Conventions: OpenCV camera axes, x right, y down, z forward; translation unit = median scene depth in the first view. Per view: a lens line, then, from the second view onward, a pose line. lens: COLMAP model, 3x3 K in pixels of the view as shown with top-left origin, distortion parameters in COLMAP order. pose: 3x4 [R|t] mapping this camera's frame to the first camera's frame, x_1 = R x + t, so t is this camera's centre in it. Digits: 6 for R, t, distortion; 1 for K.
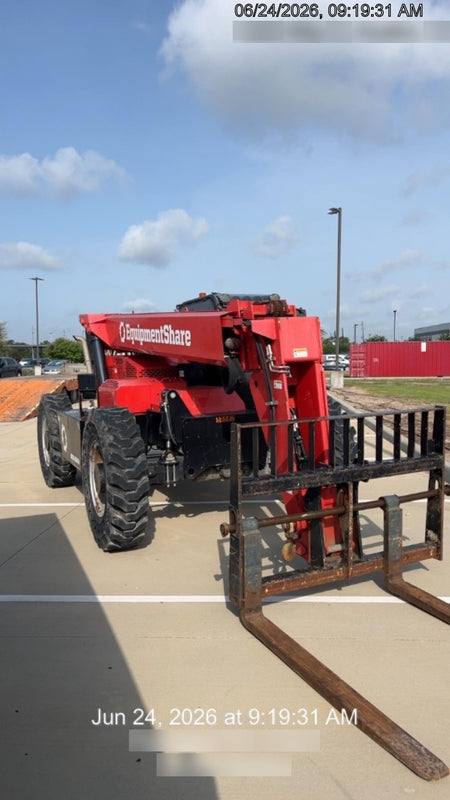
lens RADIAL K [[592.6, 0, 225.0], [0, 592.6, 400.0], [0, 0, 1]] dist [0.001467, 0.005084]
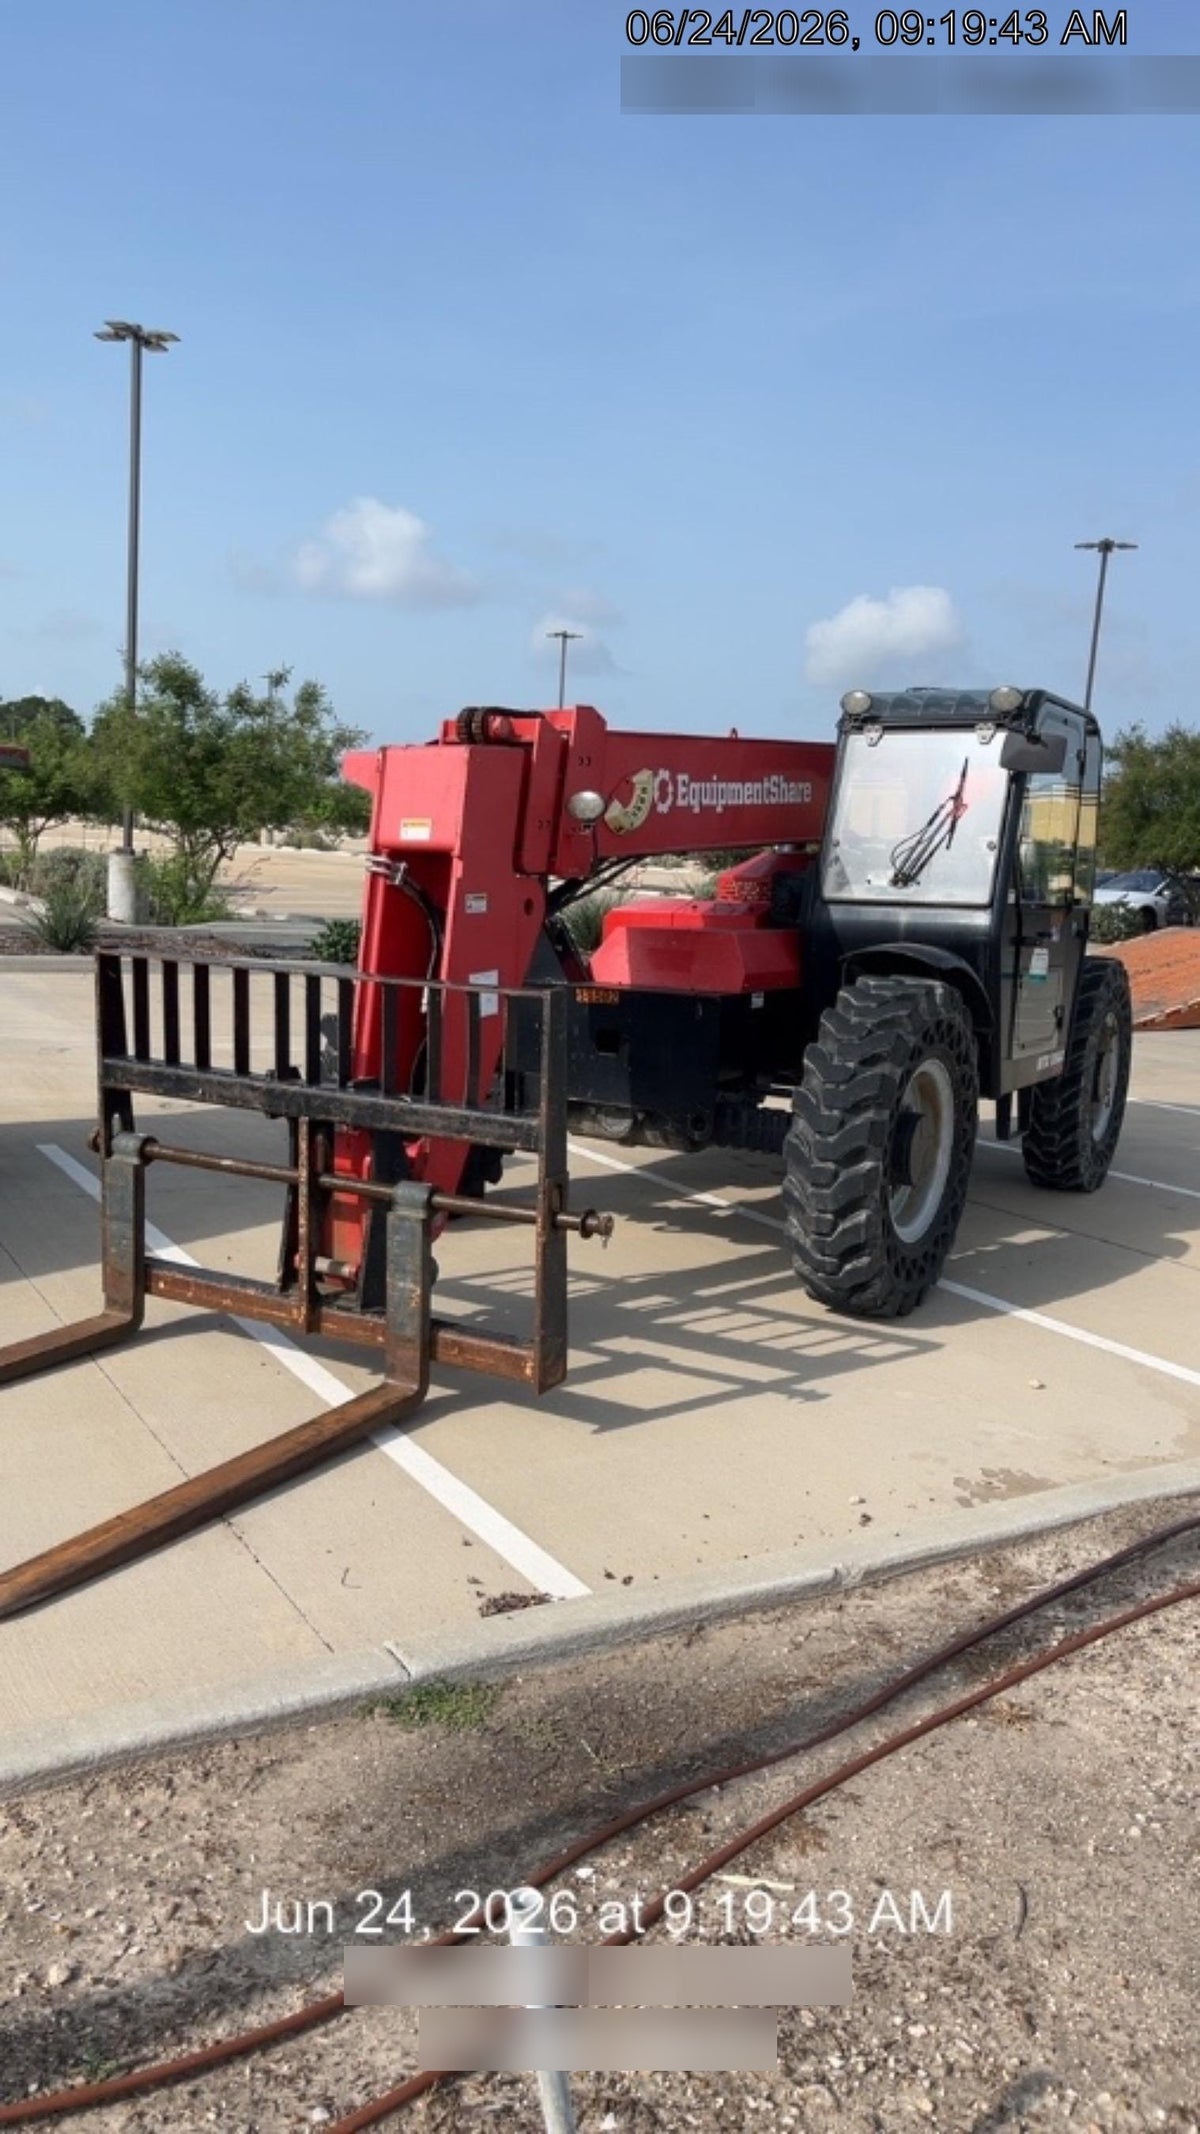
lens RADIAL K [[1557.3, 0, 567.9], [0, 1557.3, 1122.3], [0, 0, 1]] dist [0.012366, 0.000744]
pose [[0.564687, 0.191241, -0.802842, 1.145679], [-0.124566, 0.981388, 0.146156, -0.049860], [0.815850, 0.017474, 0.577999, 0.435535]]
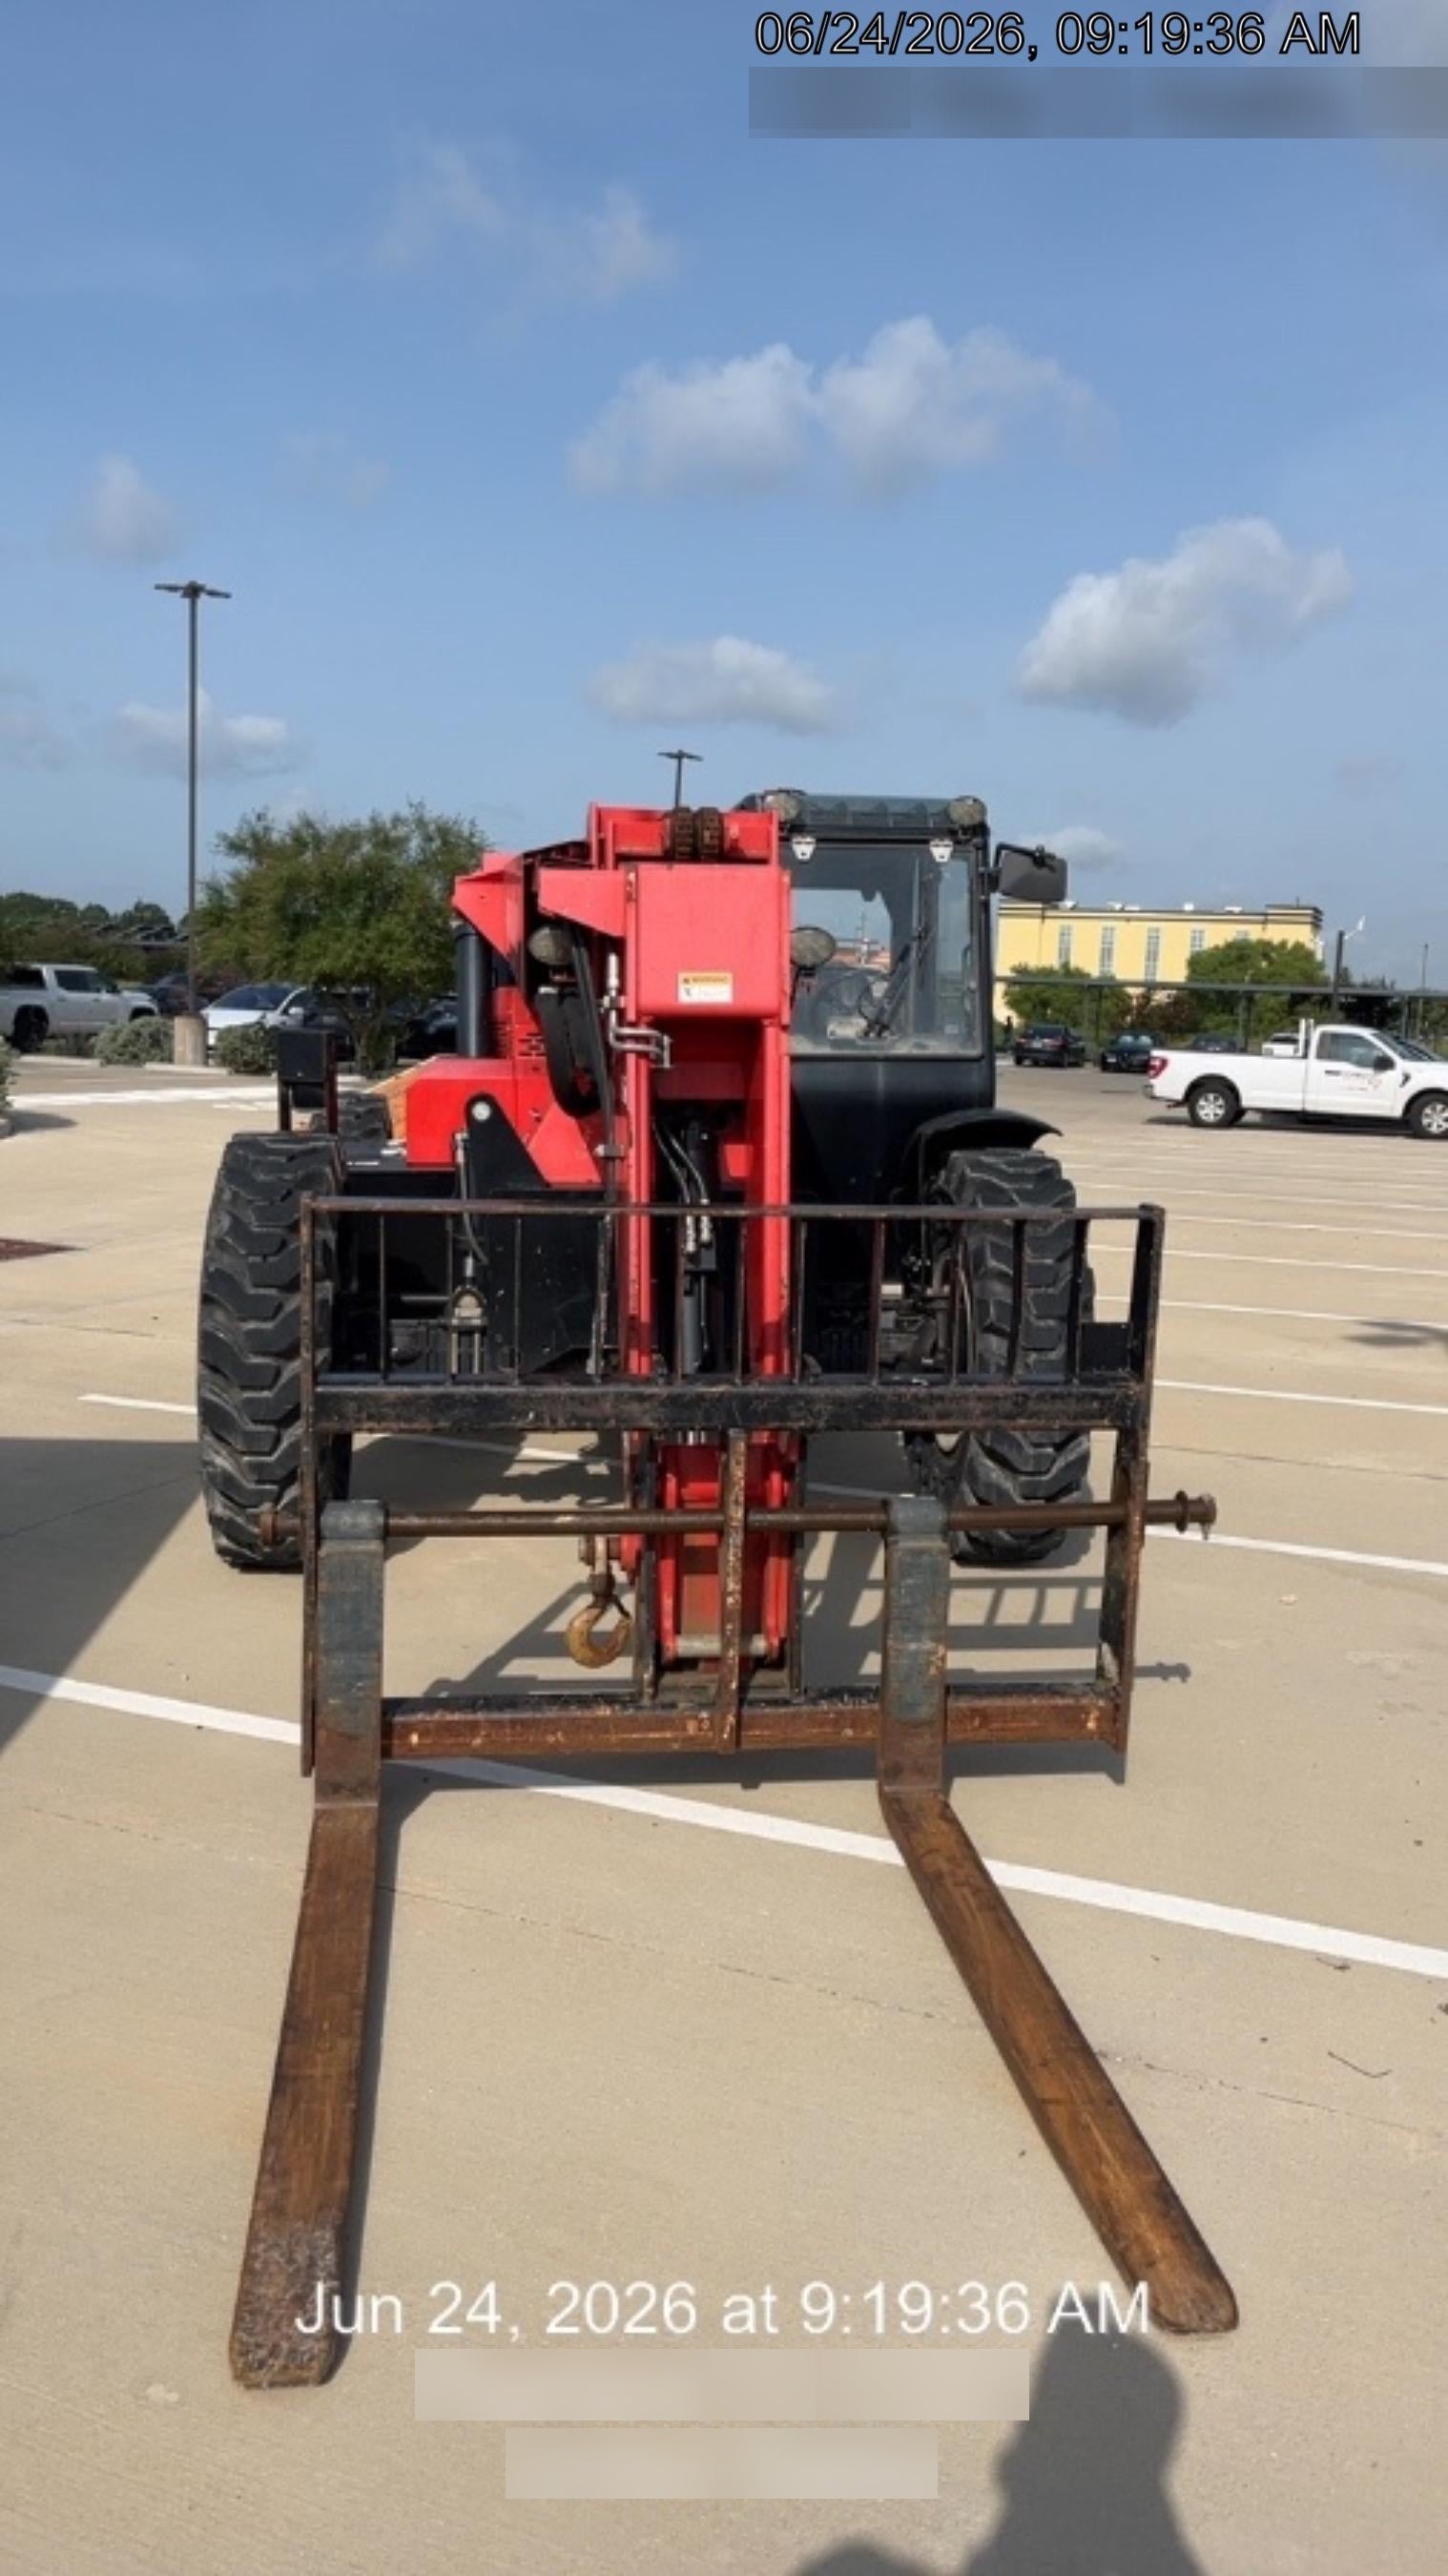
lens RADIAL K [[1895.3, 0, 690.8], [0, 1895.3, 1289.0], [0, 0, 1]] dist [0.037530, -0.001629]
pose [[0.946765, 0.097838, -0.306697, 0.426780], [-0.076398, 0.993767, 0.081178, -0.006307], [0.312727, -0.053426, 0.948339, 0.090738]]
